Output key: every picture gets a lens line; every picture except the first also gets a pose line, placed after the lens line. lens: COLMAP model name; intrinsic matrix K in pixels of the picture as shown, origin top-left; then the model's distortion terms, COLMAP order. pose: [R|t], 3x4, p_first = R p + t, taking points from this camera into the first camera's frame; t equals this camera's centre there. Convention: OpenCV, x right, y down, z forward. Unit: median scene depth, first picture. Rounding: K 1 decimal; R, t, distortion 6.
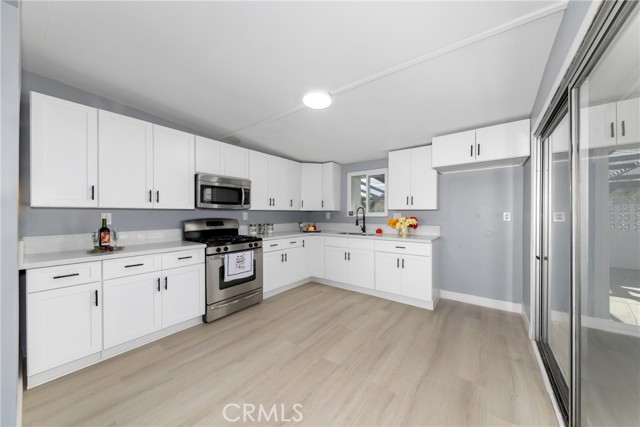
lens RADIAL K [[227.2, 0, 319.1], [0, 227.2, 217.6], [0, 0, 1]] dist [0.002086, -0.000153]
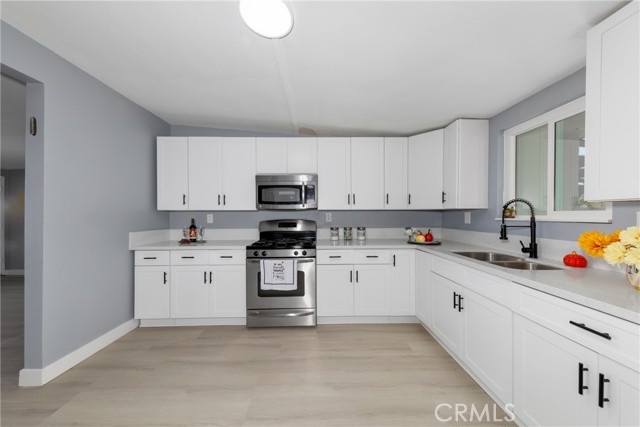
lens RADIAL K [[227.2, 0, 316.7], [0, 227.2, 213.2], [0, 0, 1]] dist [0.002086, -0.000153]
pose [[0.604982, -0.005135, -0.796222, 0.373900], [-0.010257, 0.999846, -0.014242, -0.010396], [0.796173, 0.016784, 0.604836, 0.523716]]
